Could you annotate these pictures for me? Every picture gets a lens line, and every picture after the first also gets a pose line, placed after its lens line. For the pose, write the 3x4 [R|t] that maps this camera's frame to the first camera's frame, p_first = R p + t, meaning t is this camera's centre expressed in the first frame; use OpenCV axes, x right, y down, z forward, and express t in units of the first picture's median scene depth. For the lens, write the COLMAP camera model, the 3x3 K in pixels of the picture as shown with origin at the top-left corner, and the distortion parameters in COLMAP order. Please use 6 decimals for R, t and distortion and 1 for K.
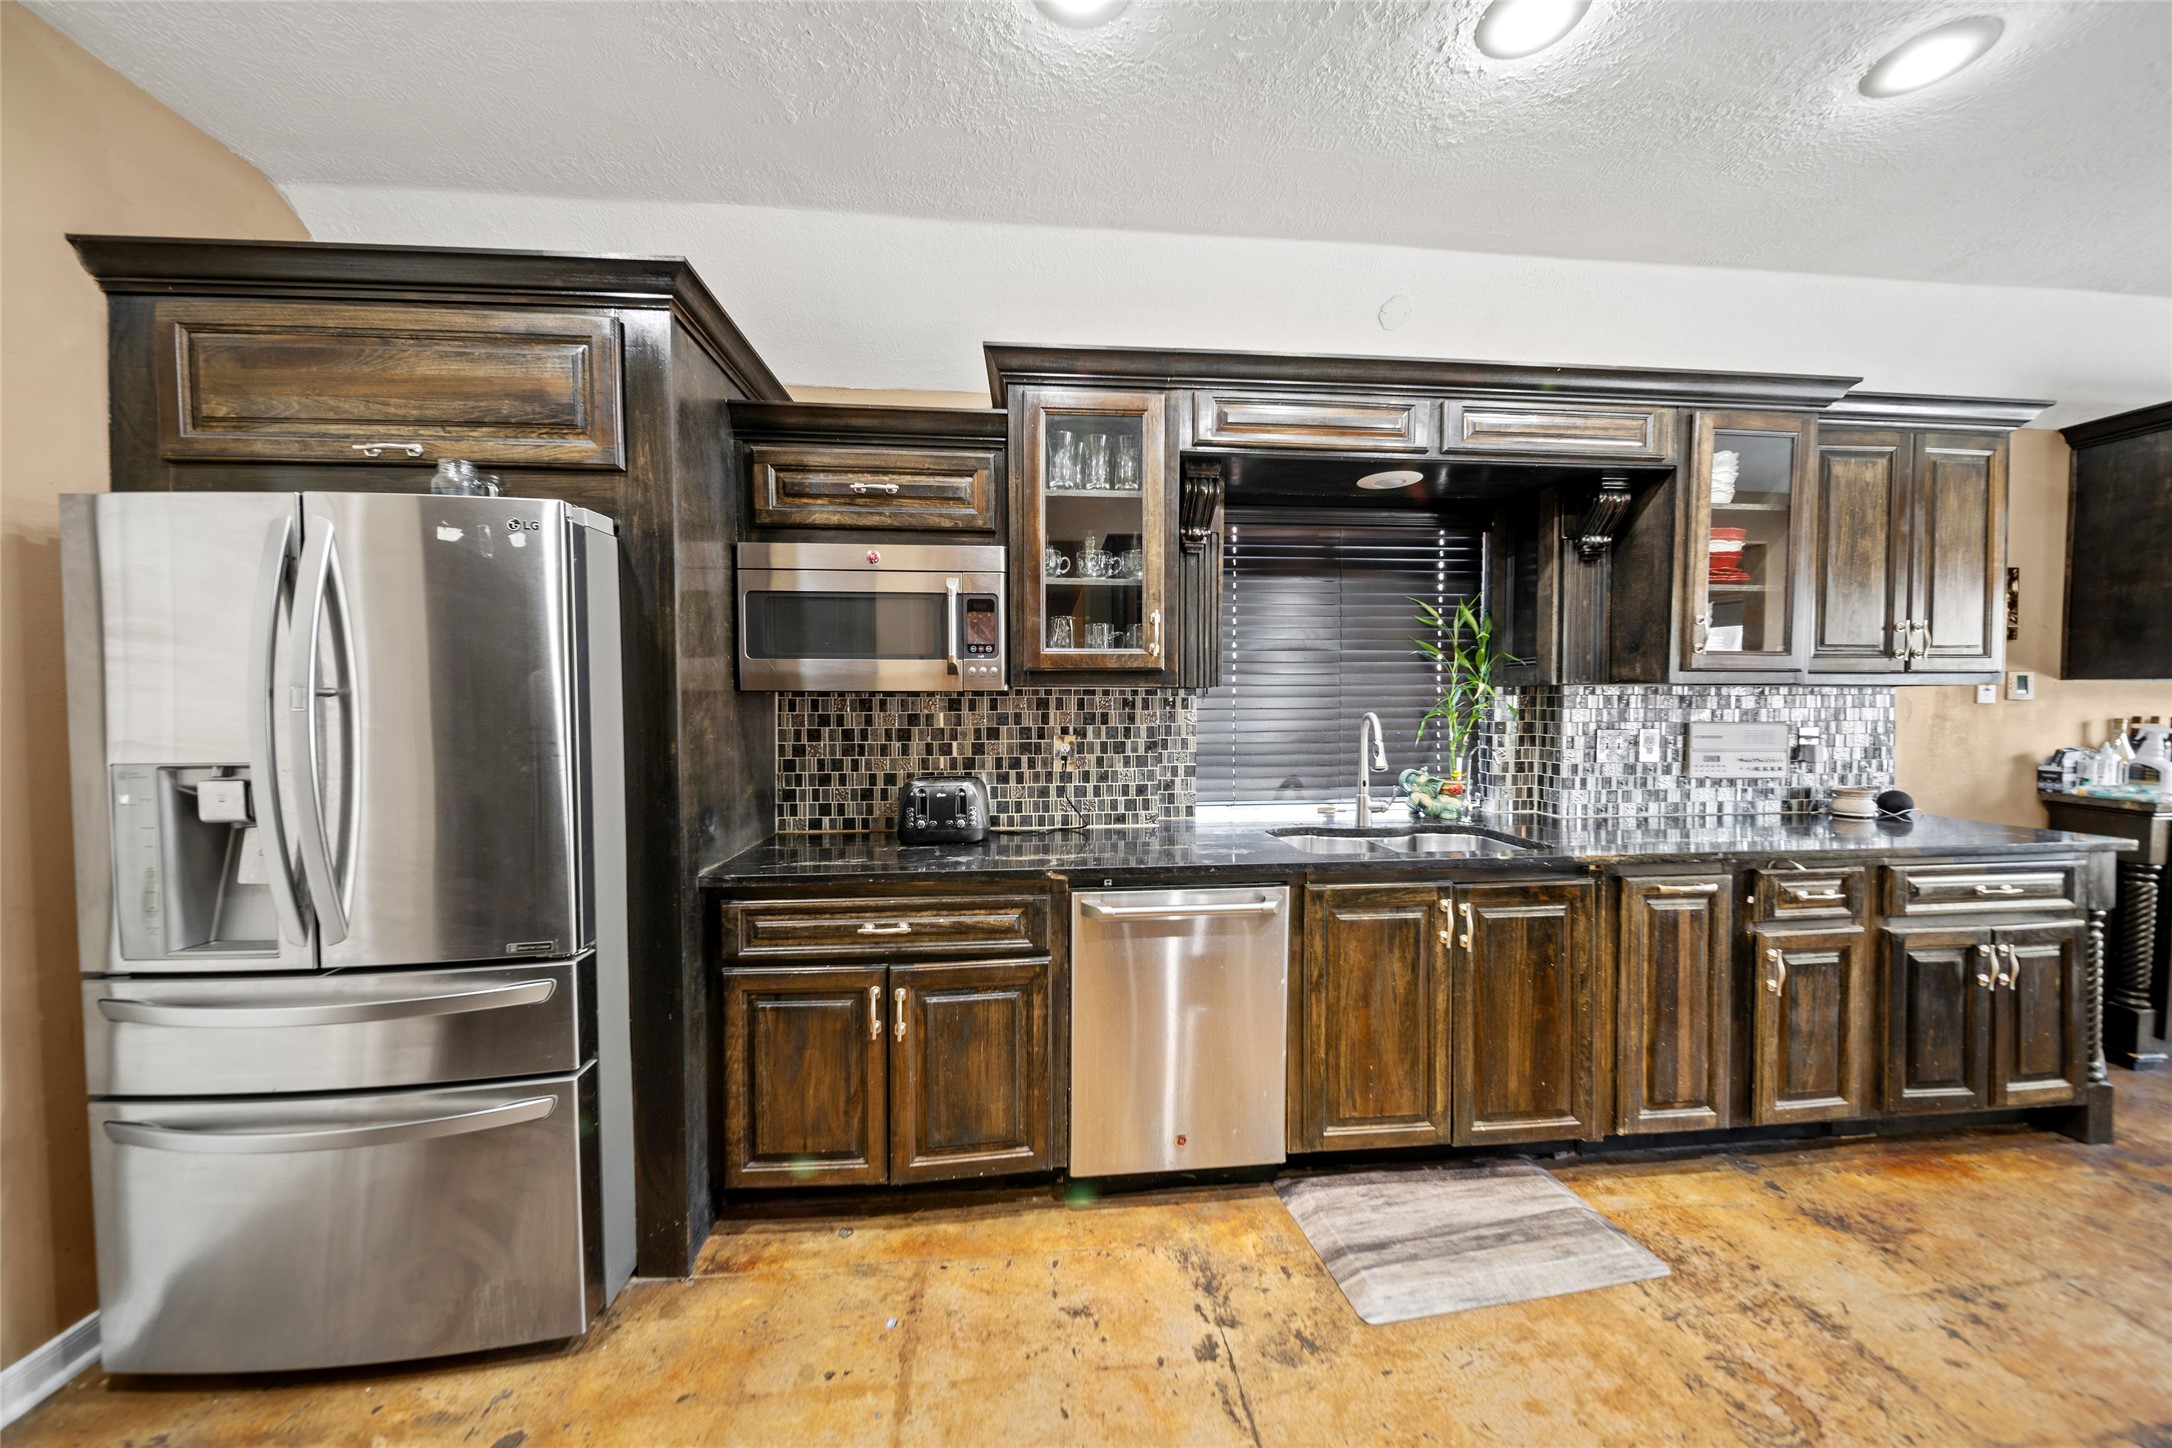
lens RADIAL K [[797.7, 0, 1085.4], [0, 797.7, 732.7], [0, 0, 1]] dist [0.002658, -0.000024]
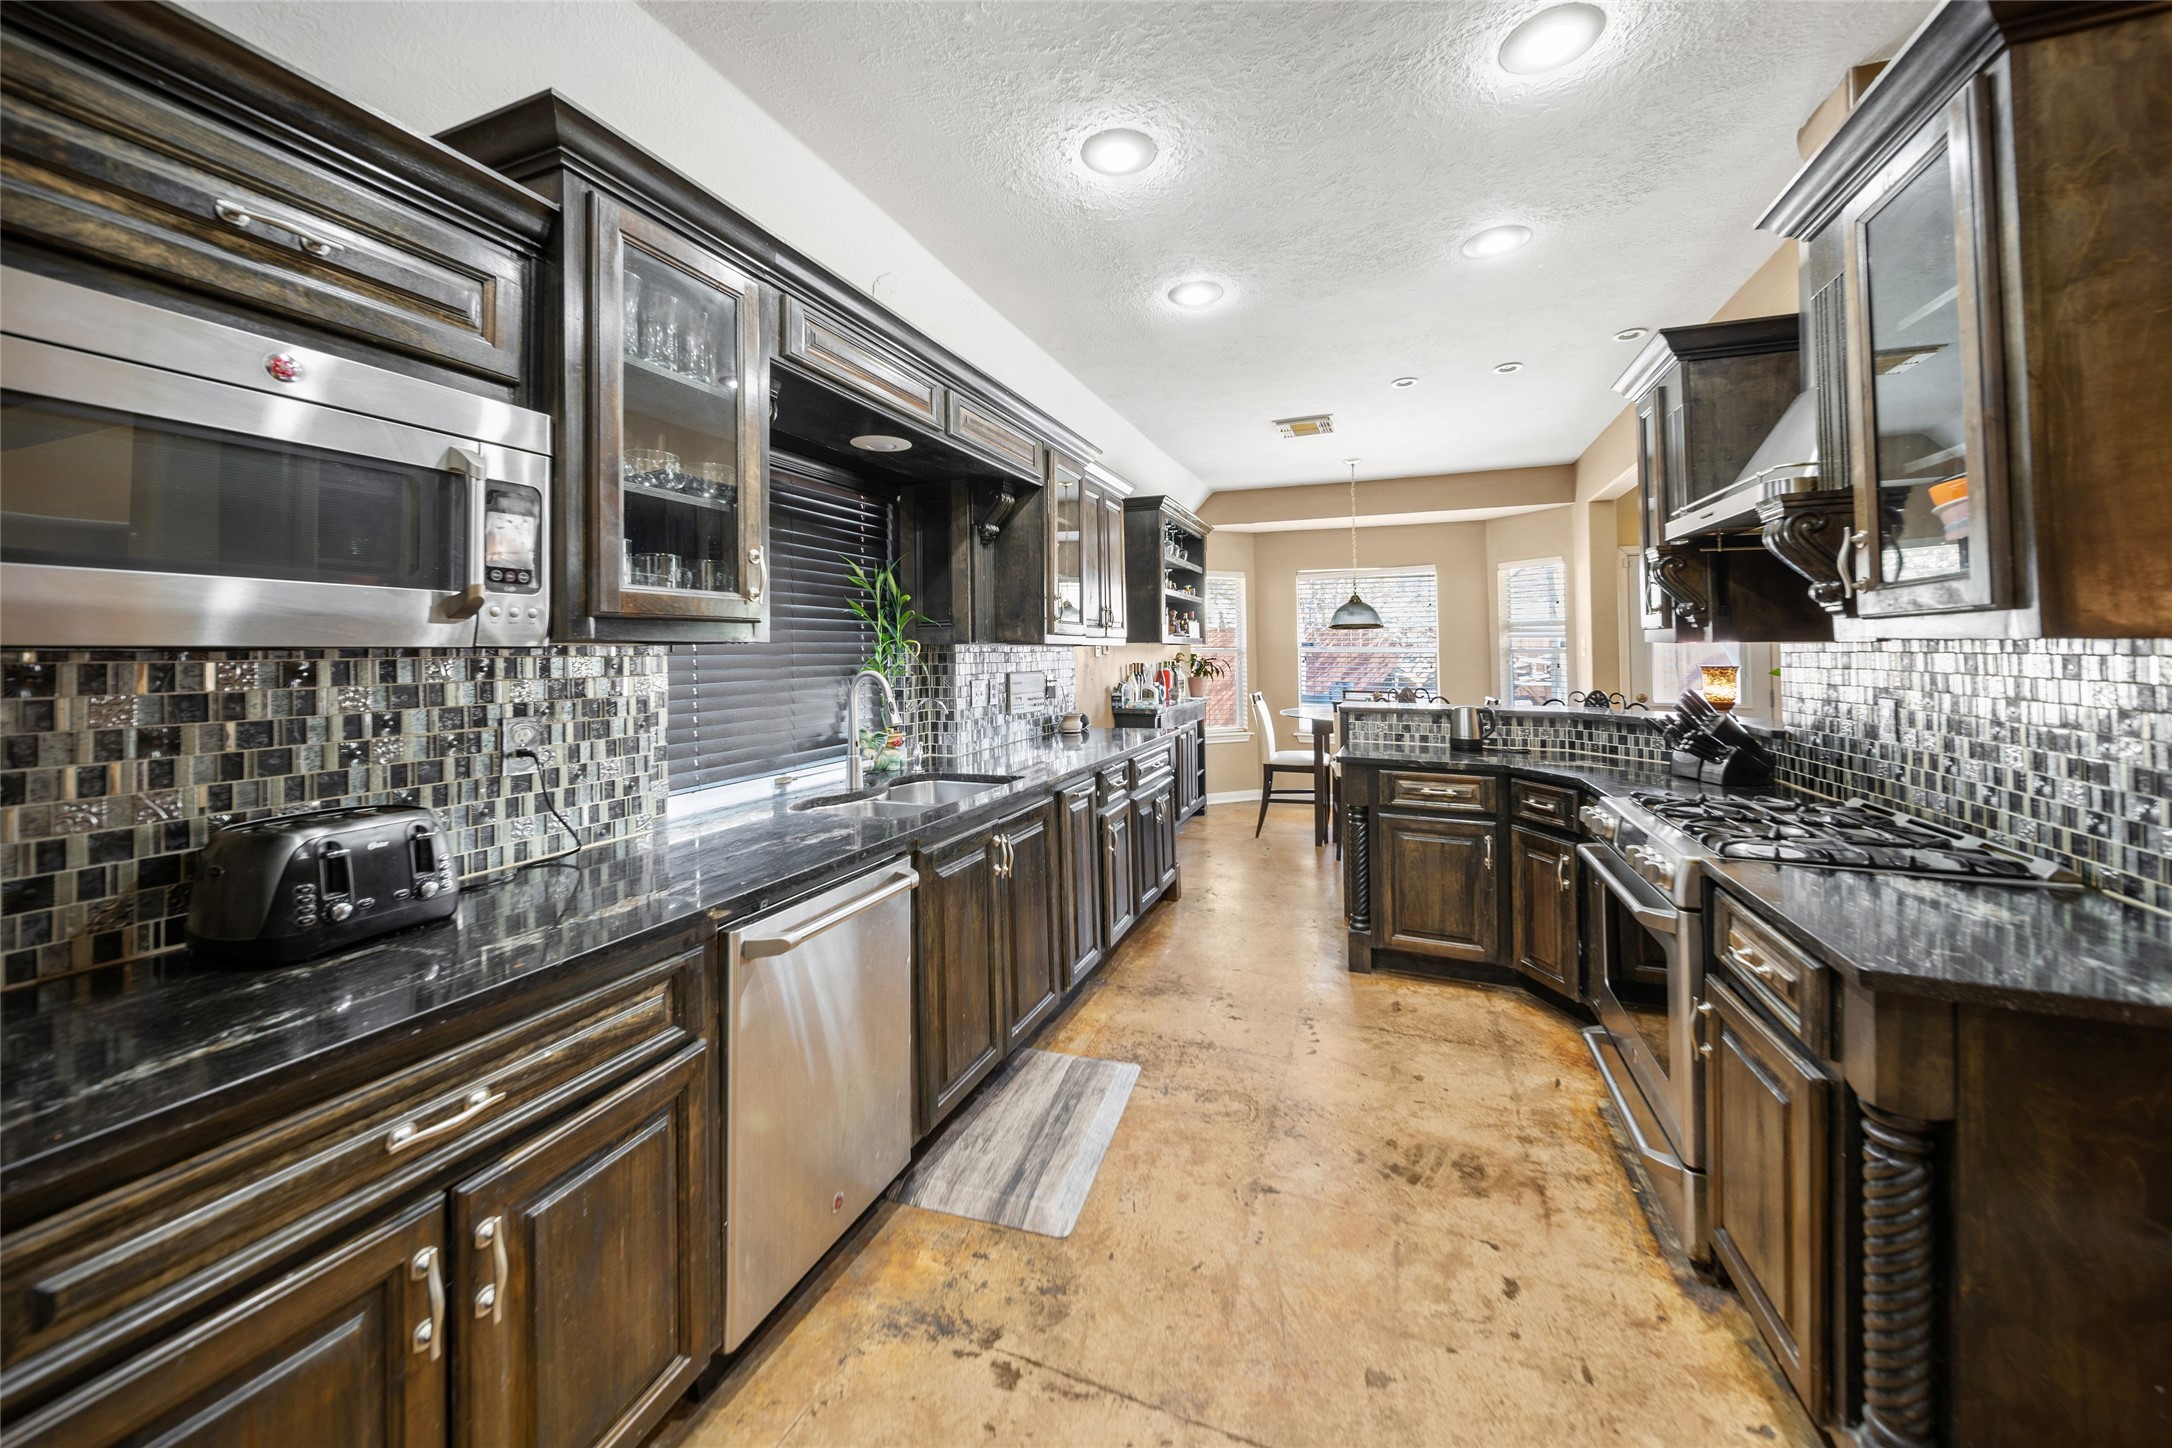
lens RADIAL K [[797.7, 0, 1137.5], [0, 797.7, 635.2], [0, 0, 1]] dist [0.002658, -0.000024]
pose [[0.416275, 0.016892, 0.909082, -0.412599], [0.047690, 0.998046, -0.040382, -0.013282], [-0.907987, 0.060164, 0.414656, 0.291018]]
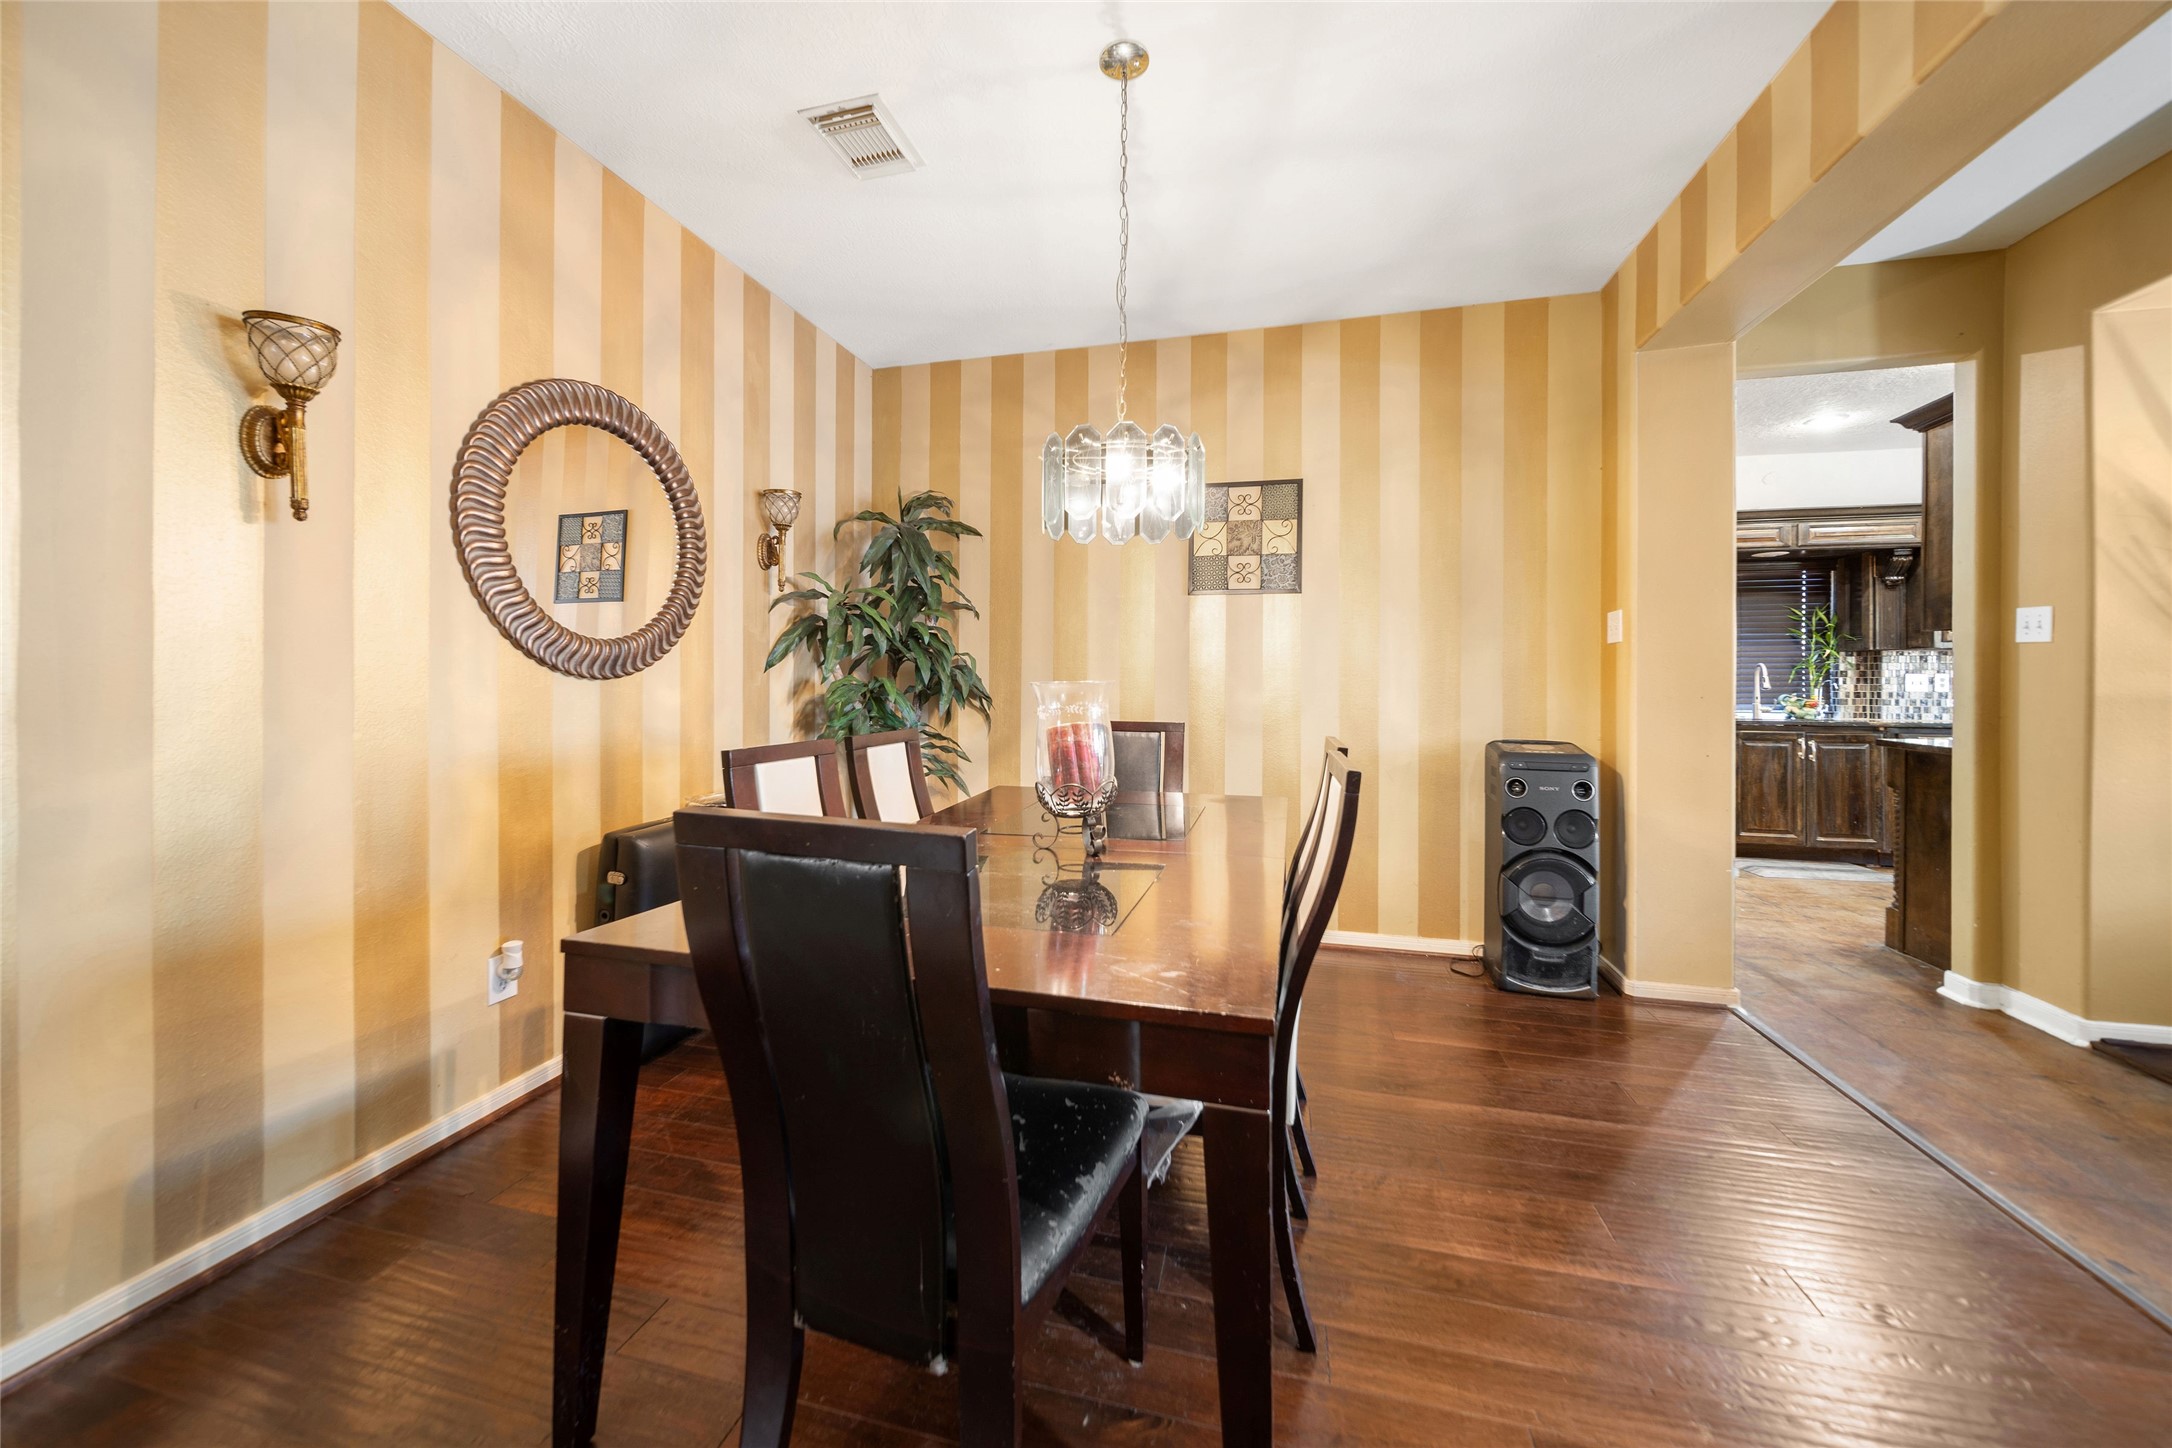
lens RADIAL K [[797.7, 0, 1110.4], [0, 797.7, 675.9], [0, 0, 1]] dist [0.002658, -0.000024]
pose [[0.943949, 0.007147, -0.330013, -0.578405], [-0.026585, 0.998164, -0.054426, 0.173333], [0.329018, 0.060149, 0.942406, -1.586307]]
